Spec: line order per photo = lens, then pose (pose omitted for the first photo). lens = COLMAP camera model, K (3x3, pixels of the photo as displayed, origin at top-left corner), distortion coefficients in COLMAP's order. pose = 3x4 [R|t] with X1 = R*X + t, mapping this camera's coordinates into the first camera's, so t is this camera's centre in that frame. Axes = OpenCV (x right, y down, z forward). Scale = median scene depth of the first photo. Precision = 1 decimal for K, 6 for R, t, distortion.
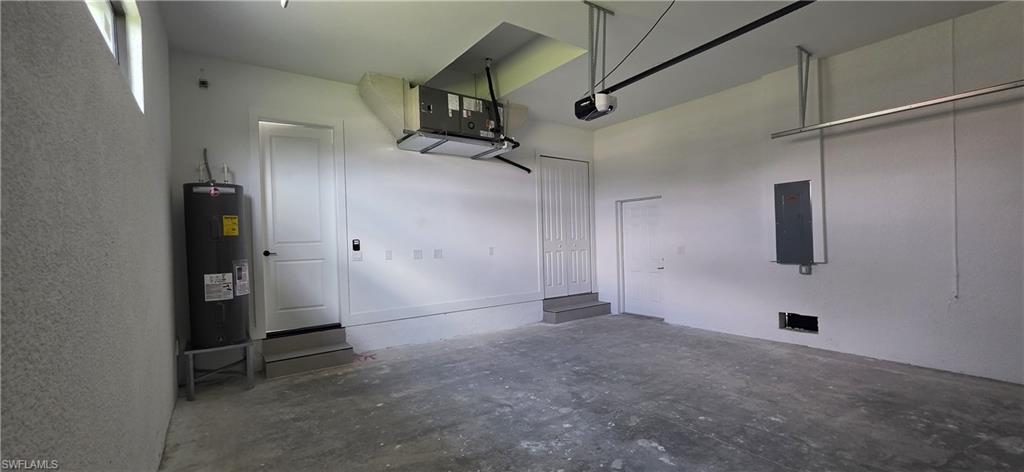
lens RADIAL K [[408.4, 0, 509.2], [0, 408.4, 242.6], [0, 0, 1]] dist [0.001790, 0.000056]
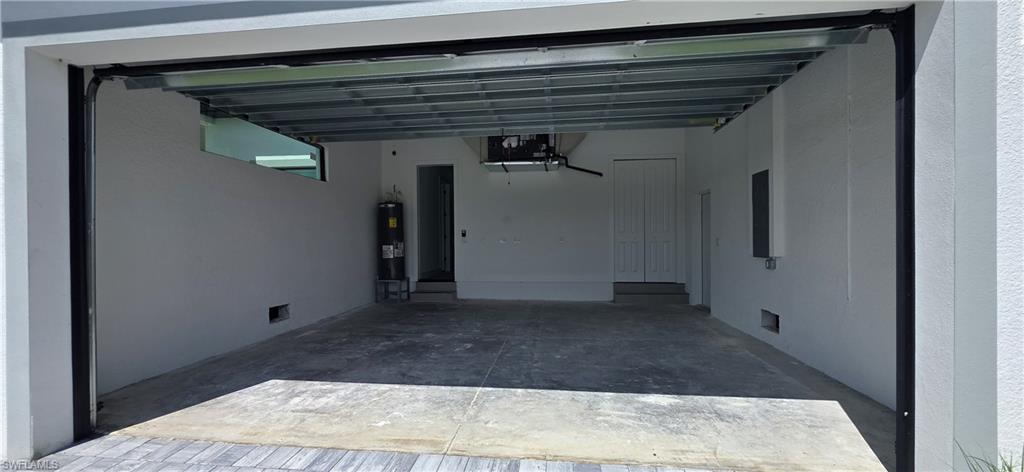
lens RADIAL K [[408.4, 0, 509.2], [0, 408.4, 242.6], [0, 0, 1]] dist [0.001790, 0.000056]
pose [[0.735228, 0.025928, -0.677324, 0.942720], [-0.015863, 0.999653, 0.021048, 0.005598], [0.677635, -0.004730, 0.735384, -0.100337]]
